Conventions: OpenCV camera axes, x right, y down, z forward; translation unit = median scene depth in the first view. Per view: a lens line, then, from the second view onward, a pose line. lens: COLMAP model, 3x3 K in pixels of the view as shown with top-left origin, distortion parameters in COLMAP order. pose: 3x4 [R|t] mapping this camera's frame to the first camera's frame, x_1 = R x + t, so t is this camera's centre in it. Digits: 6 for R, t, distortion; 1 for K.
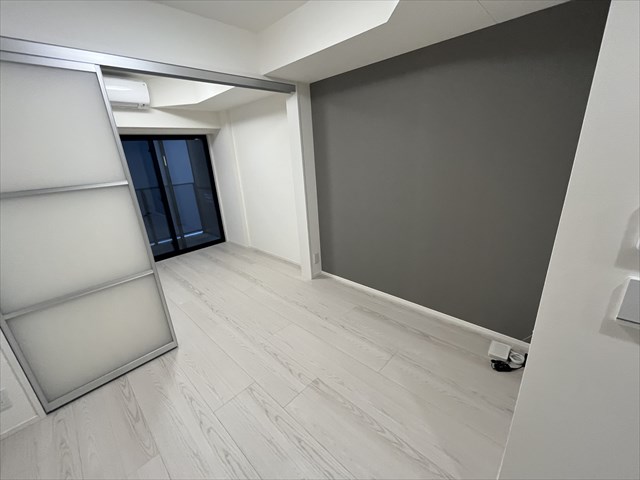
lens RADIAL K [[260.0, 0, 321.7], [0, 260.0, 239.1], [0, 0, 1]] dist [0.000529, 0.000026]
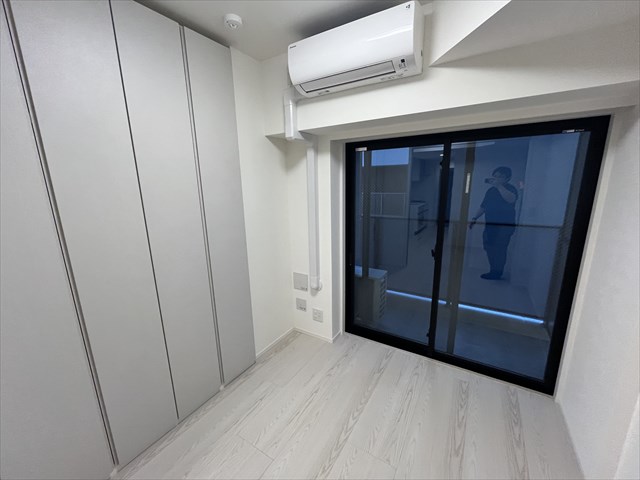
lens RADIAL K [[260.0, 0, 321.7], [0, 260.0, 238.7], [0, 0, 1]] dist [0.000529, 0.000026]
pose [[0.210840, 0.272146, -0.938873, -0.161616], [-0.315055, 0.928130, 0.198281, -0.199370], [0.925358, 0.253991, 0.281428, 0.583669]]
